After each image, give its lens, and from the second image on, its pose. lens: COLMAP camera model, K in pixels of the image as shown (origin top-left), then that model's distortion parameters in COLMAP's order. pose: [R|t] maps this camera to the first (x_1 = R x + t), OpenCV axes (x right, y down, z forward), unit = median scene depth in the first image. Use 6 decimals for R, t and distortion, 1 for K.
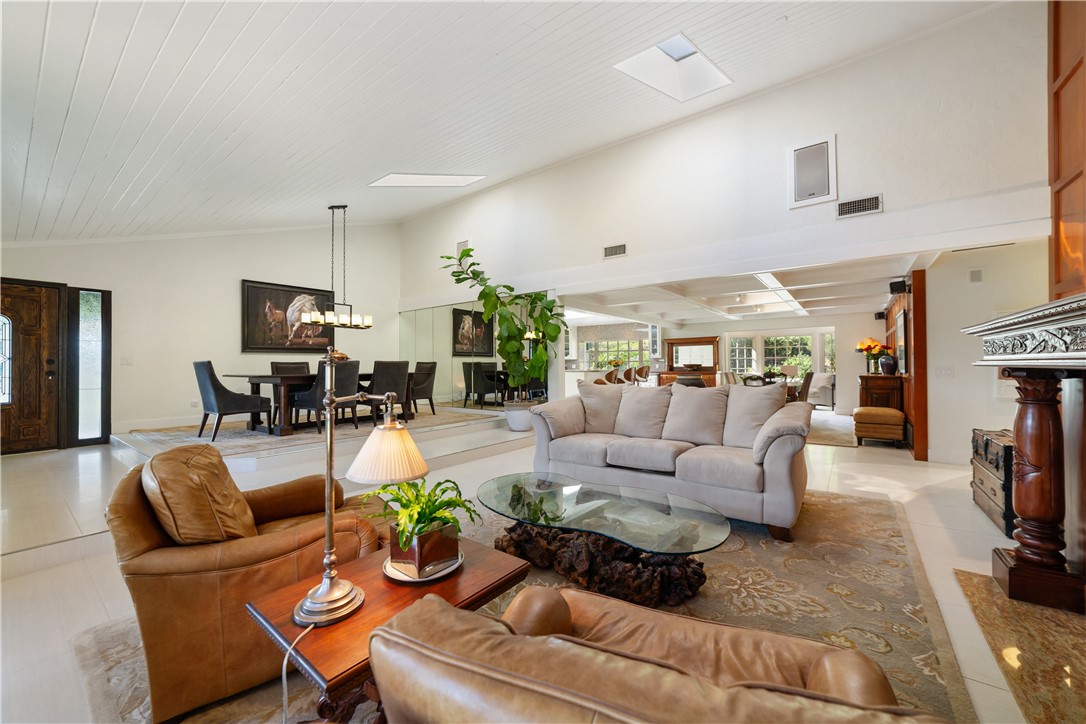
lens RADIAL K [[412.6, 0, 543.7], [0, 412.6, 357.2], [0, 0, 1]] dist [-0.001495, 0.007872]
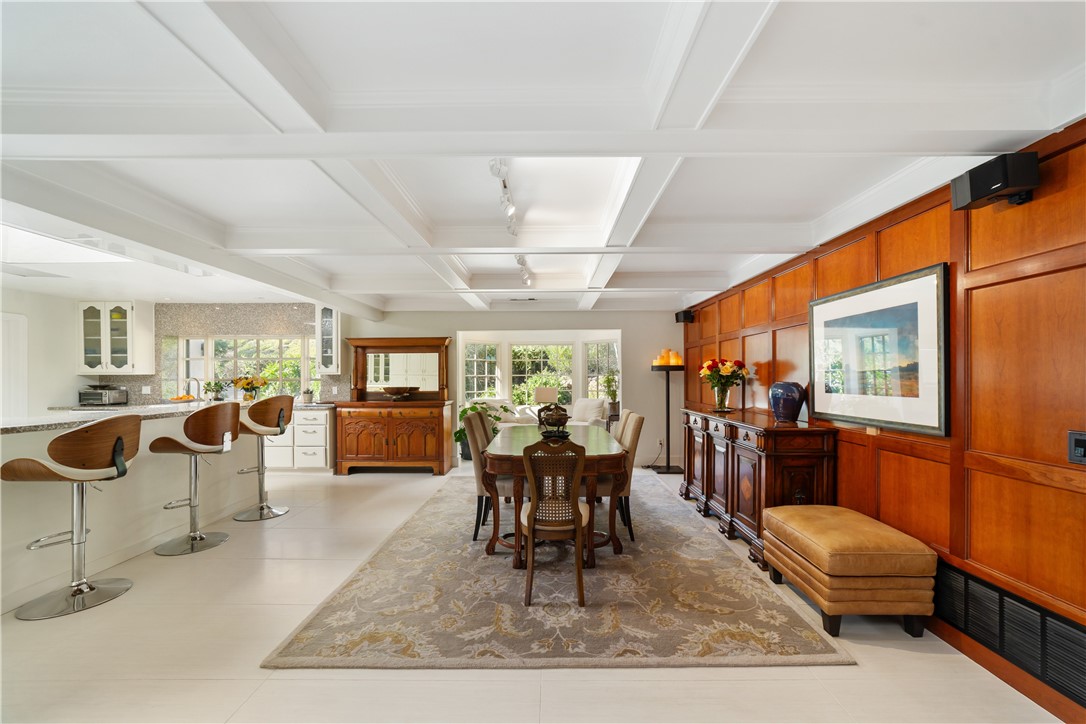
lens RADIAL K [[417.5, 0, 558.9], [0, 417.5, 372.9], [0, 0, 1]] dist [-0.000351, 0.000208]
pose [[0.781205, 0.010455, 0.624187, 0.308643], [-0.015624, 0.999874, 0.002807, -0.010700], [-0.624079, -0.011945, 0.781270, 0.763055]]
